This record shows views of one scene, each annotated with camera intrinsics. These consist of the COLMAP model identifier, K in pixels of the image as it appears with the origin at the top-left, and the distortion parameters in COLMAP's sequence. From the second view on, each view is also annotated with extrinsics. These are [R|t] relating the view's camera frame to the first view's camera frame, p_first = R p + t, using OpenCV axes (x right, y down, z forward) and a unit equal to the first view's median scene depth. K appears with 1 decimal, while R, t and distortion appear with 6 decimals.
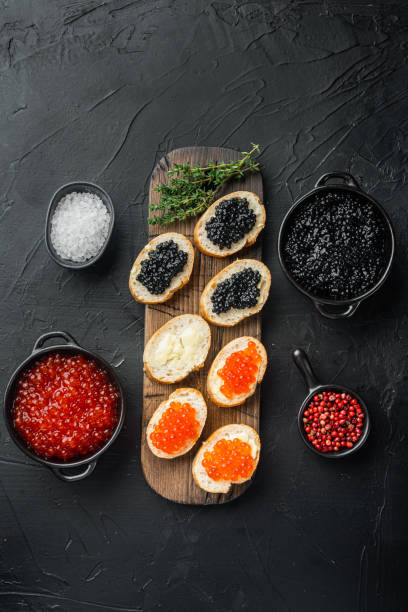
lens RADIAL K [[1171.5, 0, 204.0], [0, 1171.5, 306.0], [0, 0, 1]] dist [0.020816, -0.011452]
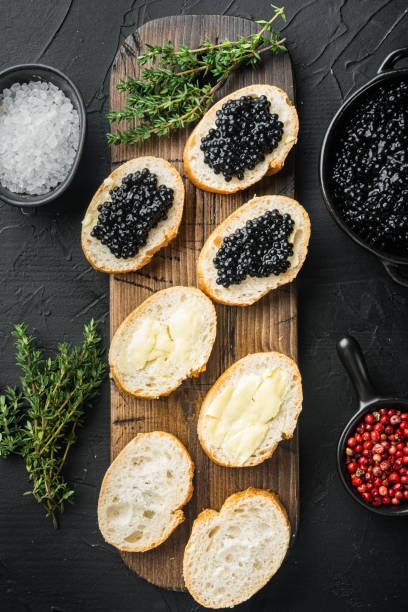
lens RADIAL K [[1333.1, 0, 204.0], [0, 1333.1, 306.0], [0, 0, 1]] dist [0.002989, 0.199875]
pose [[0.999092, -0.033207, -0.026693, 0.018647], [0.034483, 0.998209, 0.048886, -0.017525], [0.025022, -0.049762, 0.998448, 0.298225]]
